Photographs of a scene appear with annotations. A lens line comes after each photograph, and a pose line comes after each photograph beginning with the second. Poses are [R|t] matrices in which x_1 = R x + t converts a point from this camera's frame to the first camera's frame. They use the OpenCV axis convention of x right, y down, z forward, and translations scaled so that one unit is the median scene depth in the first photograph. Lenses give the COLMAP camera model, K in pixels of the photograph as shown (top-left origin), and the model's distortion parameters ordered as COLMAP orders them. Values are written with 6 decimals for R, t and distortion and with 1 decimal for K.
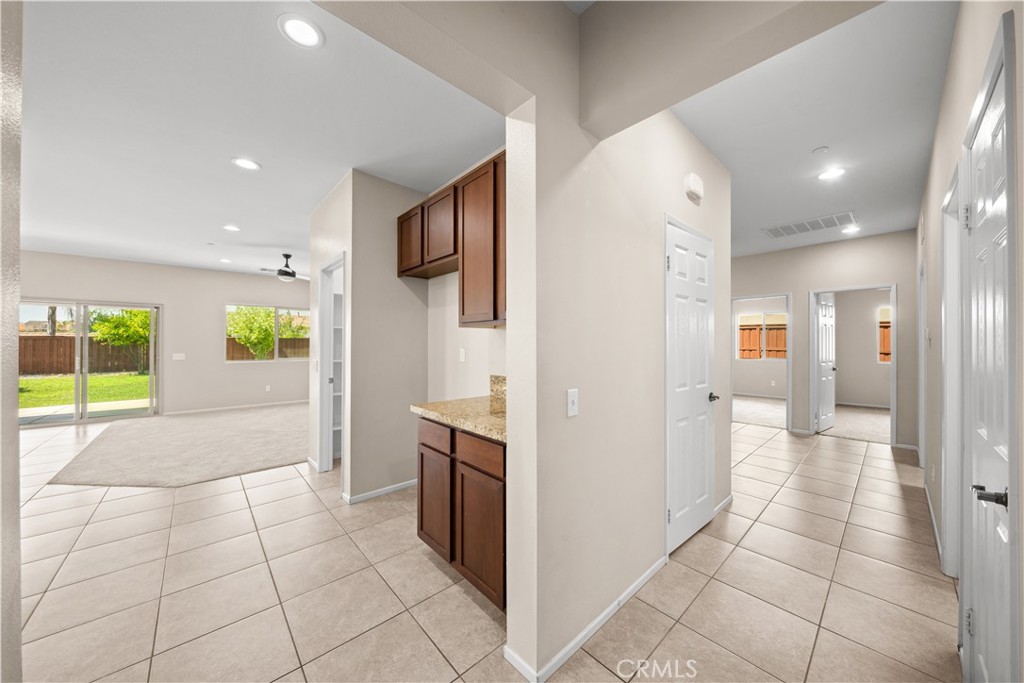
lens RADIAL K [[353.4, 0, 506.7], [0, 353.4, 346.2], [0, 0, 1]] dist [-0.000472, -0.000397]
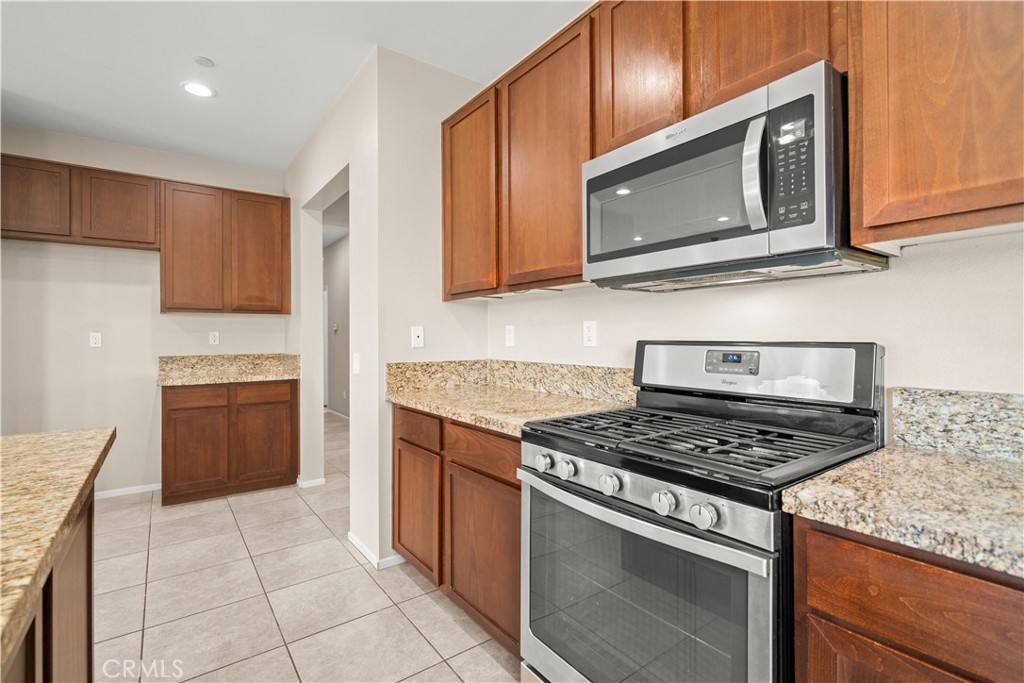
lens RADIAL K [[478.8, 0, 492.0], [0, 478.8, 332.8], [0, 0, 1]] dist [-0.000170, 0.001108]
pose [[0.114962, 0.003977, 0.993362, -1.227559], [0.012750, 0.999904, -0.005479, 0.025278], [-0.993288, 0.013295, 0.114900, -0.176973]]
